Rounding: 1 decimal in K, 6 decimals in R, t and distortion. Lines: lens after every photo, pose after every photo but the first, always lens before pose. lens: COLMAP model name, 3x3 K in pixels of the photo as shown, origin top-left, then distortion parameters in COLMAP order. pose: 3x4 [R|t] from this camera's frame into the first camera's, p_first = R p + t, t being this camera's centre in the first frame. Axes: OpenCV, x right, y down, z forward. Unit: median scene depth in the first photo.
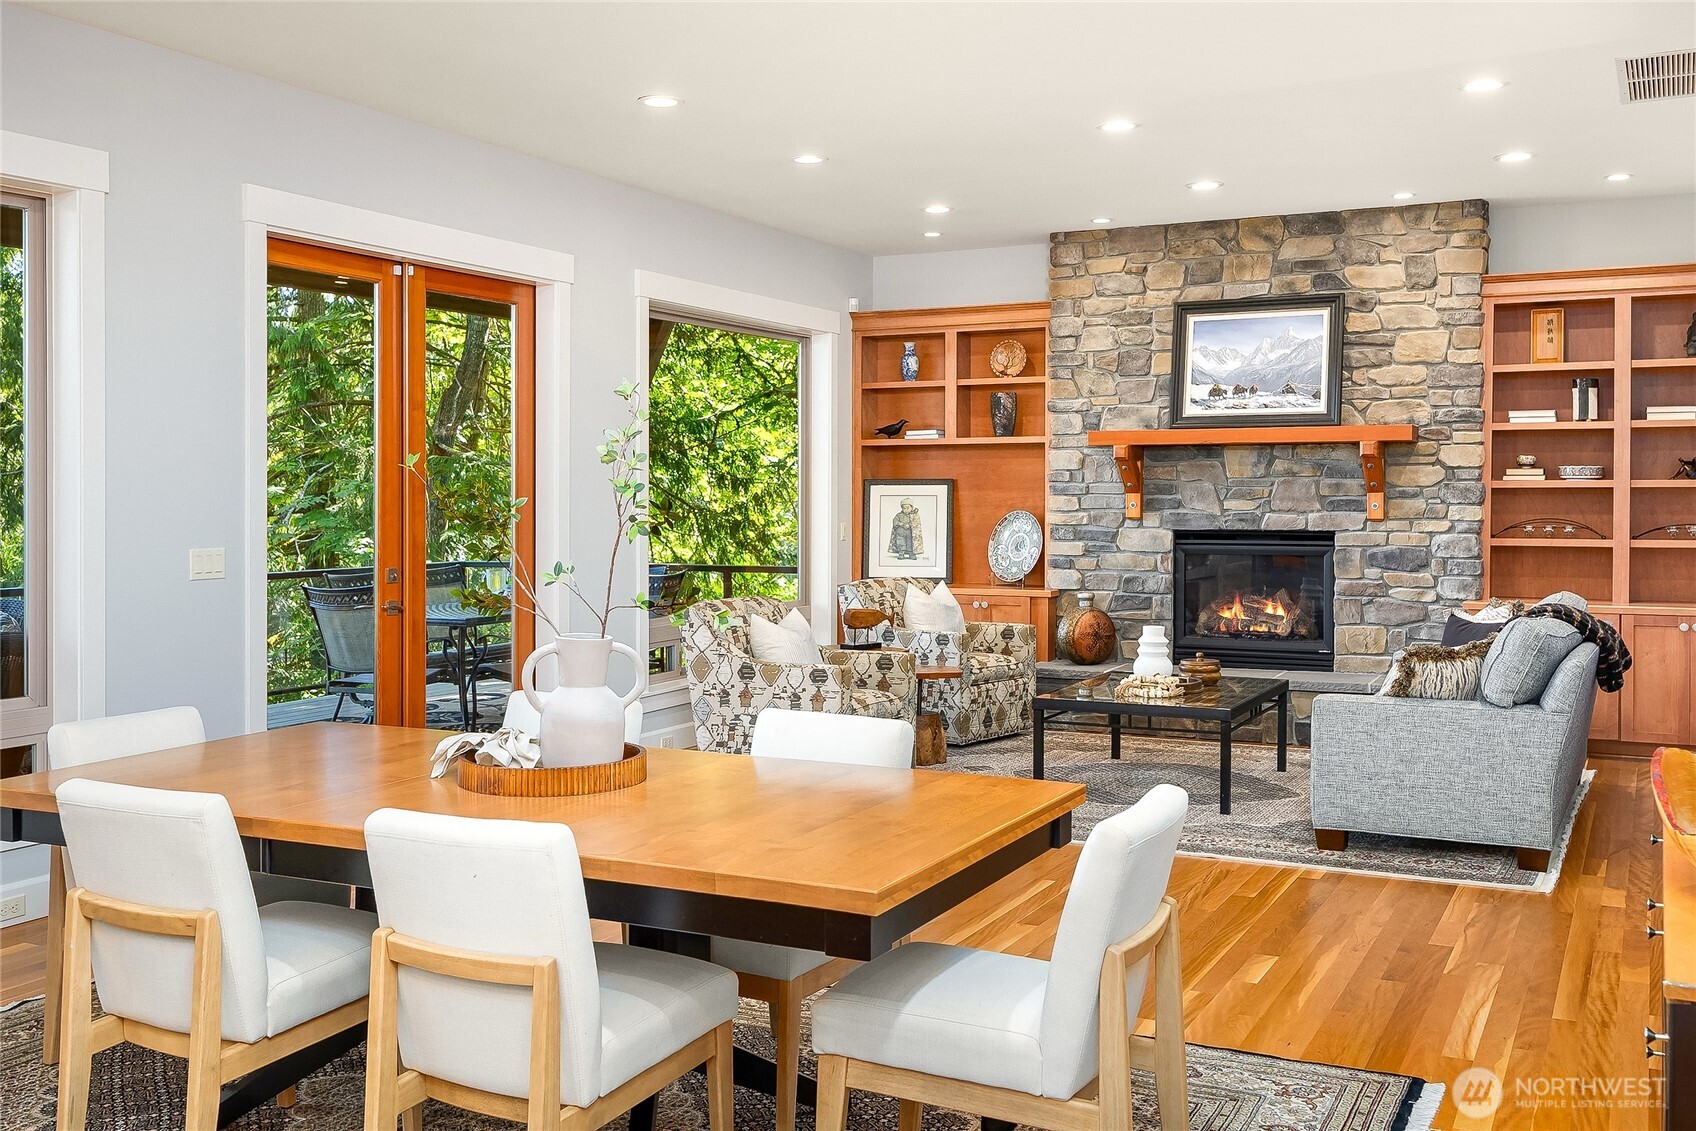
lens RADIAL K [[1632.3, 0, 851.0], [0, 1632.3, 519.5], [0, 0, 1]] dist [0.021899, 0.000000]
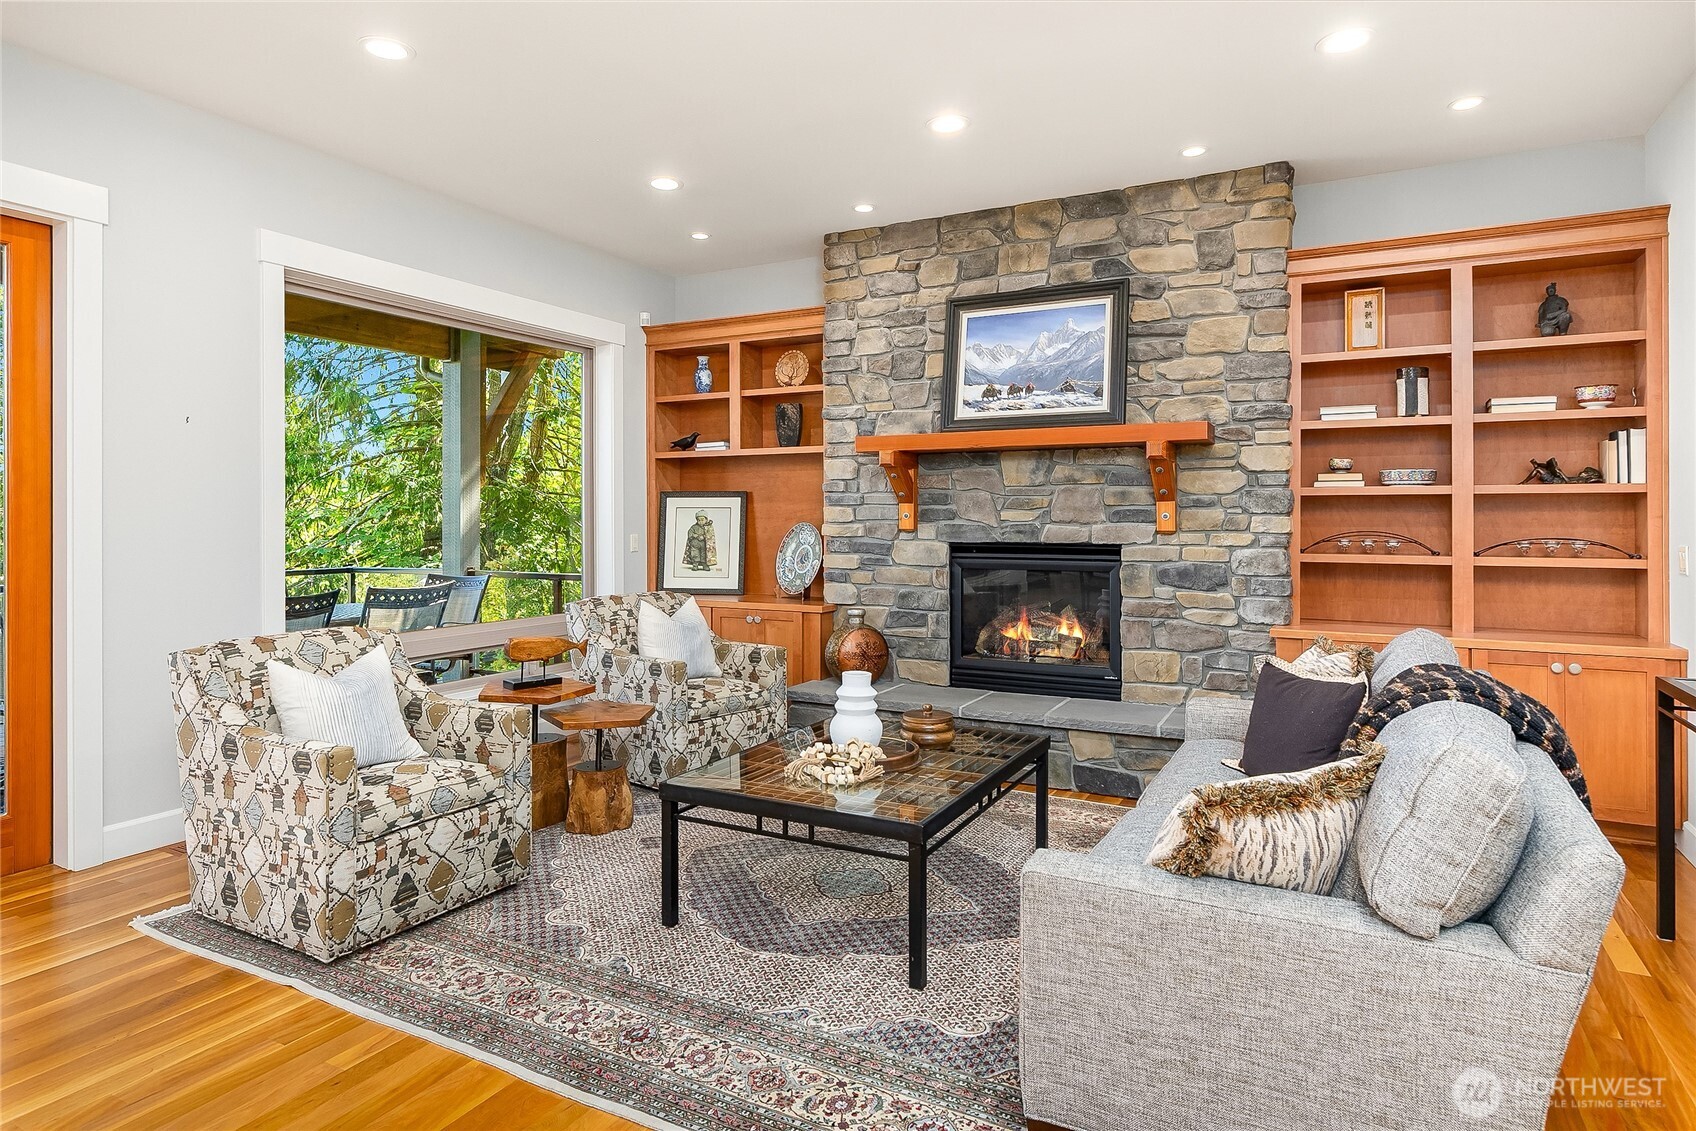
lens RADIAL K [[922.6, 0, 833.2], [0, 922.6, 504.9], [0, 0, 1]] dist [0.009673, 0.000957]
pose [[0.998485, 0.000980, -0.055013, 0.166661], [-0.002730, 0.999493, -0.031732, 0.001921], [0.054954, 0.031834, 0.997981, 0.486826]]
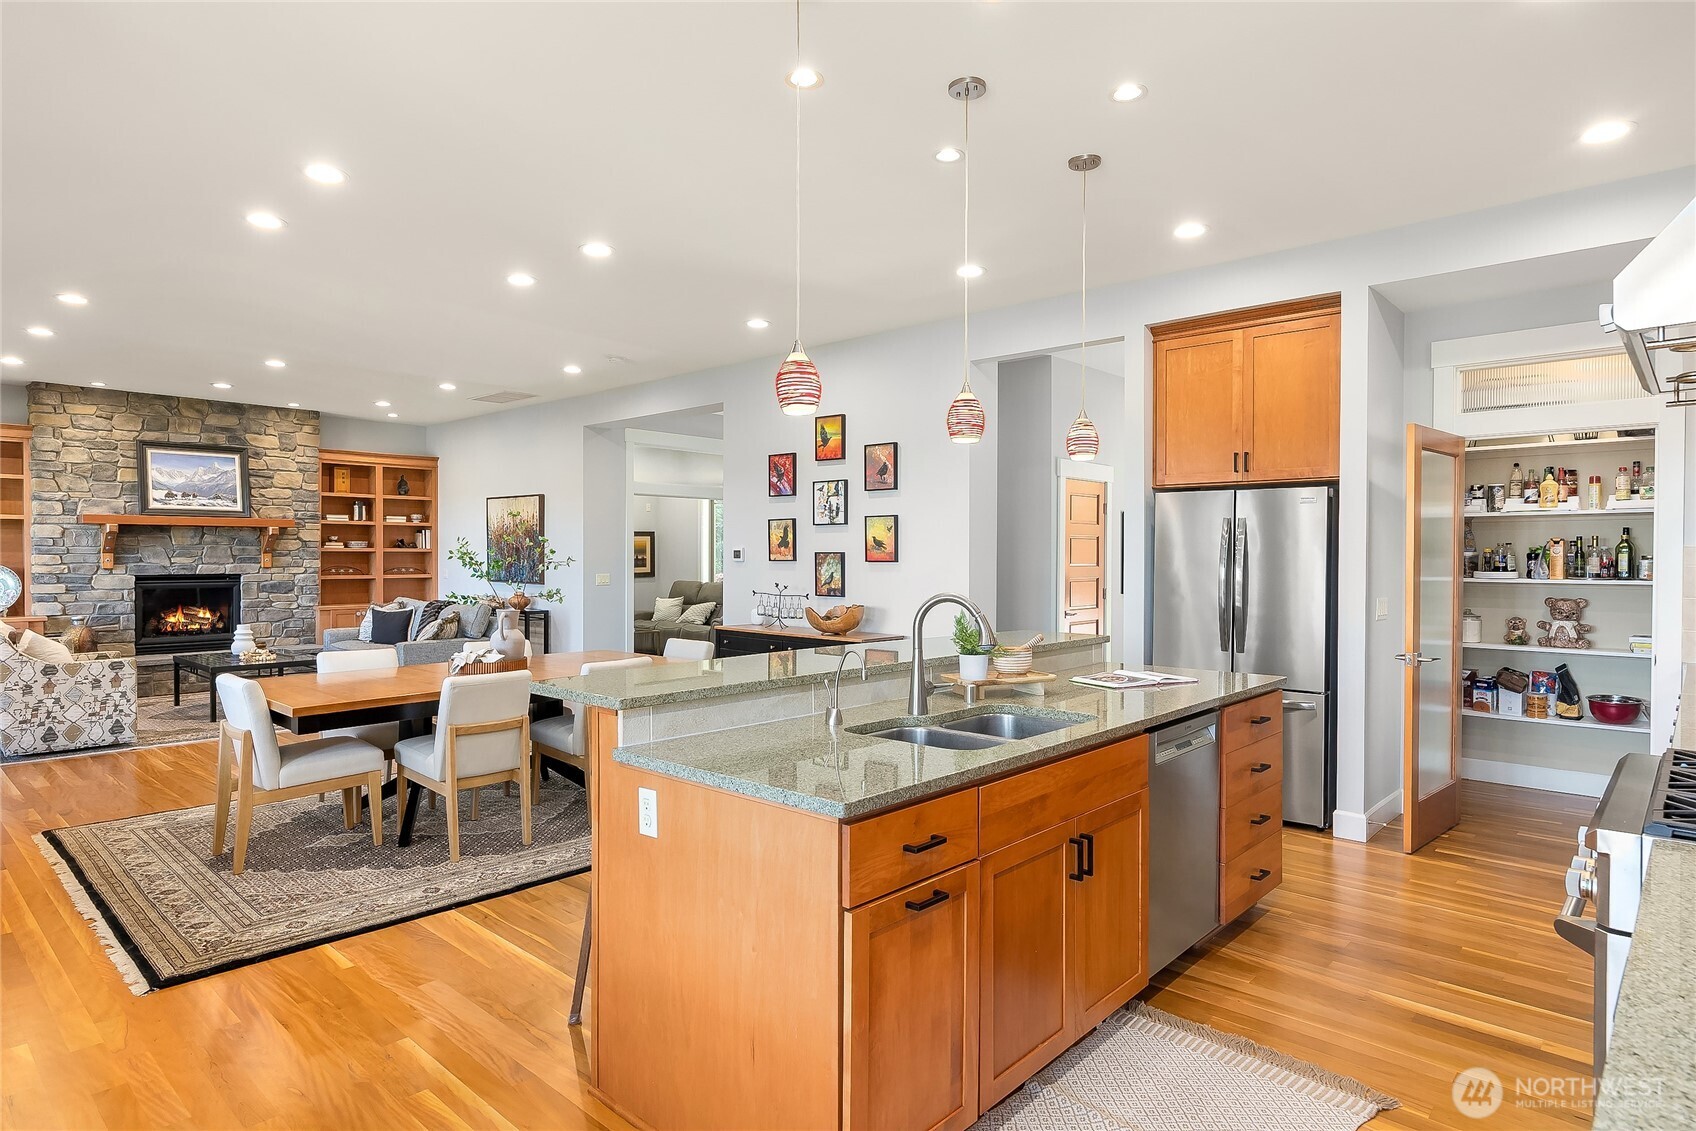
lens RADIAL K [[922.6, 0, 873.9], [0, 922.6, 590.6], [0, 0, 1]] dist [0.009673, 0.000957]
pose [[0.249789, -0.035948, 0.967633, -0.556158], [0.013711, 0.999342, 0.033586, 0.000363], [-0.968203, 0.004878, 0.250117, 0.031128]]
